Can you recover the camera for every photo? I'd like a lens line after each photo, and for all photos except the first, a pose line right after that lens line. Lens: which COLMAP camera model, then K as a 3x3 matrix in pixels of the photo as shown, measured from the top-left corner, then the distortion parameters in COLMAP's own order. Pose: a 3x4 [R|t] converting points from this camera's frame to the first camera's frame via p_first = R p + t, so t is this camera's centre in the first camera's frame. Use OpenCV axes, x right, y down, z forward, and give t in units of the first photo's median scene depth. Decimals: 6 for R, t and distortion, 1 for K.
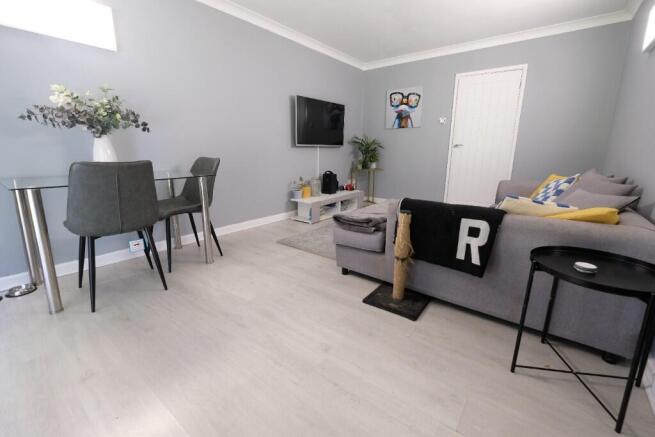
lens RADIAL K [[285.5, 0, 326.4], [0, 285.5, 212.4], [0, 0, 1]] dist [-0.001329, -0.000100]
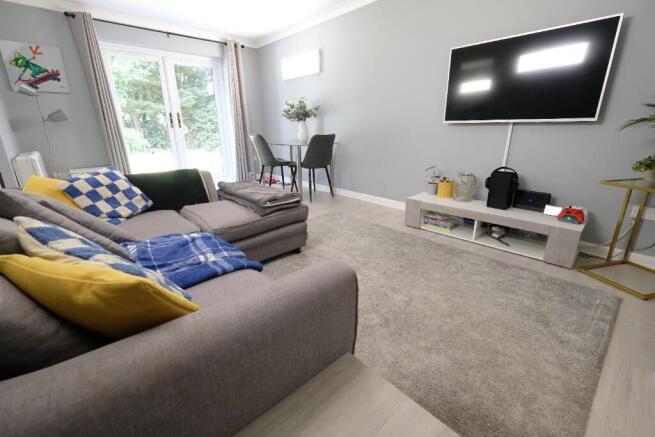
lens RADIAL K [[285.5, 0, 326.4], [0, 285.5, 212.4], [0, 0, 1]] dist [-0.001329, -0.000100]
pose [[-0.176347, 0.277549, -0.944388, 0.706767], [-0.209178, 0.926943, 0.311482, -0.188361], [0.961845, 0.252474, -0.105407, 0.849450]]
